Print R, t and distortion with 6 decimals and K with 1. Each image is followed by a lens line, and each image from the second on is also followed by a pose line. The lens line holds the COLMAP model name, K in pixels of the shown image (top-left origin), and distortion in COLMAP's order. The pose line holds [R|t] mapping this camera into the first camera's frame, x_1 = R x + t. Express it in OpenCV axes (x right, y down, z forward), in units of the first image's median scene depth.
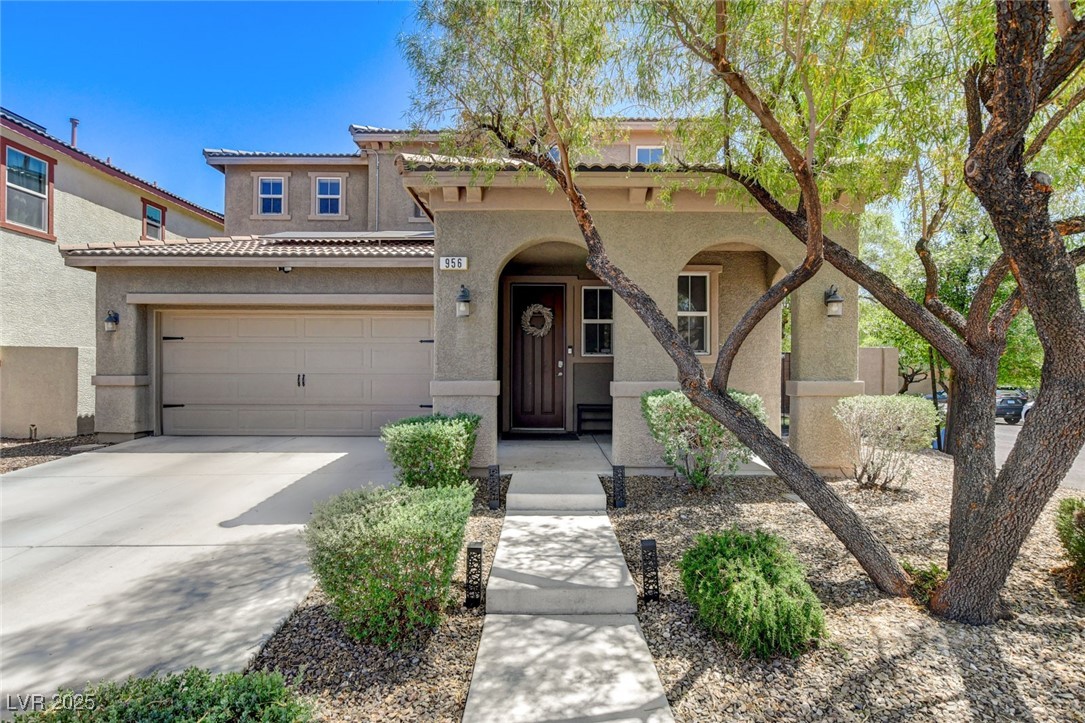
lens RADIAL K [[547.0, 0, 546.8], [0, 547.0, 356.2], [0, 0, 1]] dist [-0.002281, 0.000162]
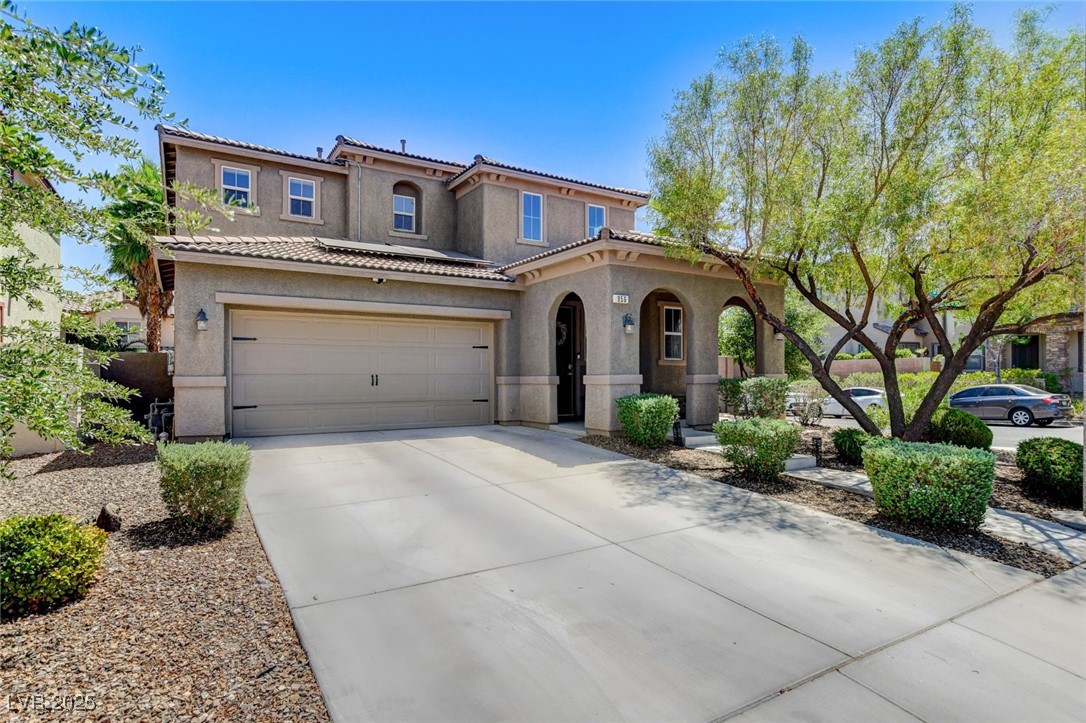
lens RADIAL K [[598.0, 0, 542.9], [0, 598.0, 364.2], [0, 0, 1]] dist [-0.008165, 0.001003]
pose [[0.843280, 0.005182, 0.537449, -0.823577], [-0.004659, 0.999986, -0.002331, 0.013179], [-0.537454, -0.000538, 0.843293, -0.202002]]
